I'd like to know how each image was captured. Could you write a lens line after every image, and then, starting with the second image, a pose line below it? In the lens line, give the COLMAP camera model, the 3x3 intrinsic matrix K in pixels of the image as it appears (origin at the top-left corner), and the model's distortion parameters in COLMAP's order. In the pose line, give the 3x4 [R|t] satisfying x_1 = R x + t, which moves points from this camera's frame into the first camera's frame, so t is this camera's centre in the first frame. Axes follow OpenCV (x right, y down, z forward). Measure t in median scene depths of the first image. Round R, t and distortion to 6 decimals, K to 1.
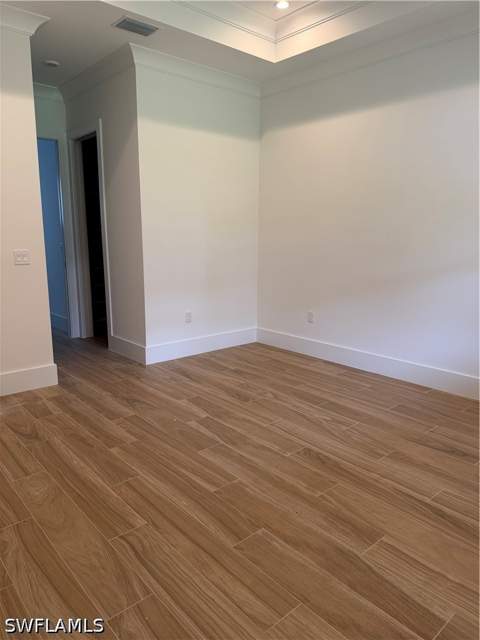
lens RADIAL K [[452.4, 0, 240.4], [0, 452.4, 319.6], [0, 0, 1]] dist [0.029218, -0.010982]
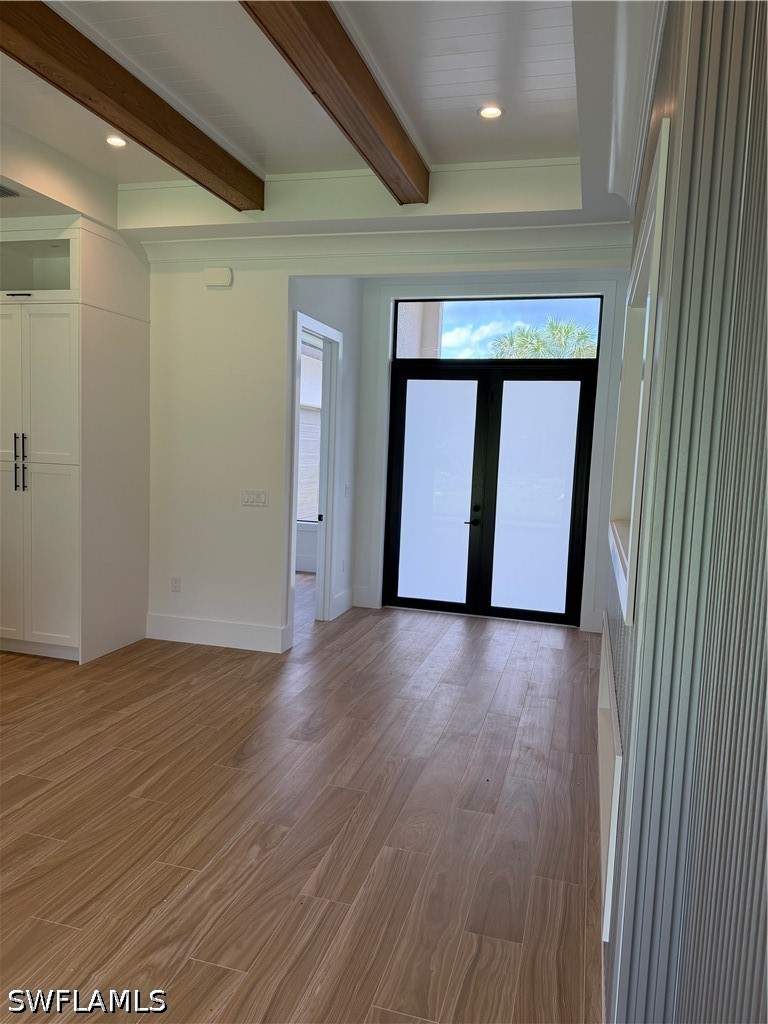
lens RADIAL K [[723.9, 0, 383.8], [0, 723.9, 514.9], [0, 0, 1]] dist [0.029218, -0.010982]
pose [[-0.538188, -0.113355, 0.835167, -0.499151], [0.116699, 0.971347, 0.207040, -0.286169], [-0.834706, 0.208890, -0.509539, 1.122885]]
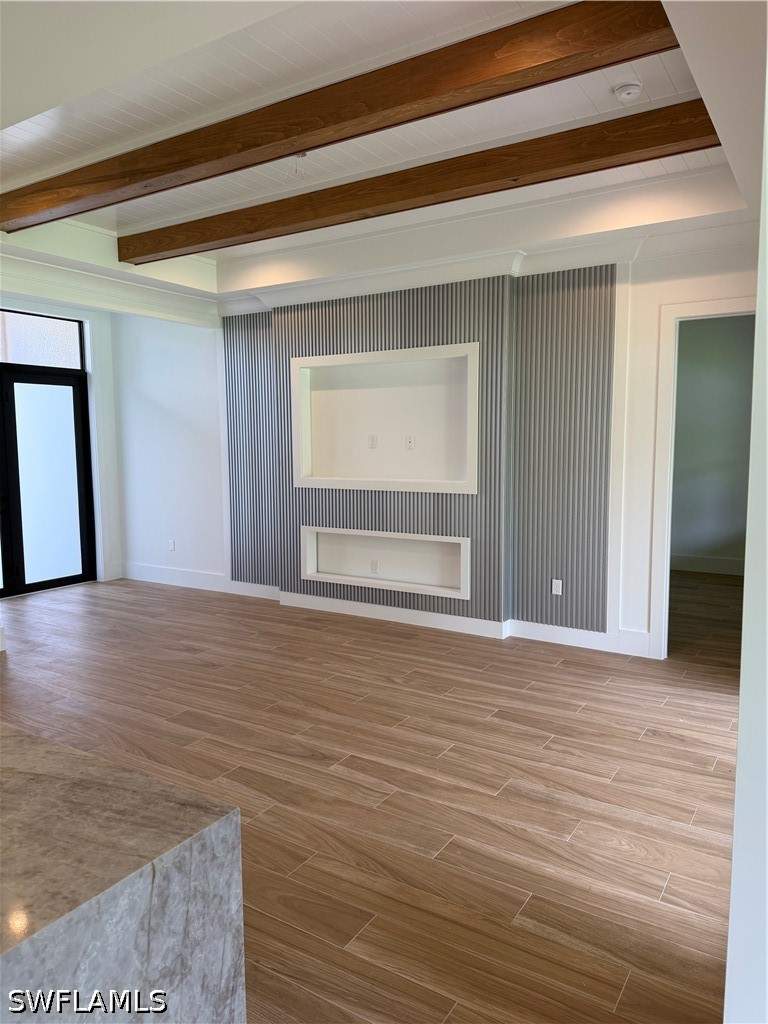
lens RADIAL K [[723.9, 0, 387.2], [0, 723.9, 511.7], [0, 0, 1]] dist [0.029218, -0.010982]
pose [[-0.957512, 0.035032, -0.286258, 0.428525], [-0.048520, 0.958877, 0.279645, -0.471562], [0.284283, 0.281653, -0.916436, 2.120323]]
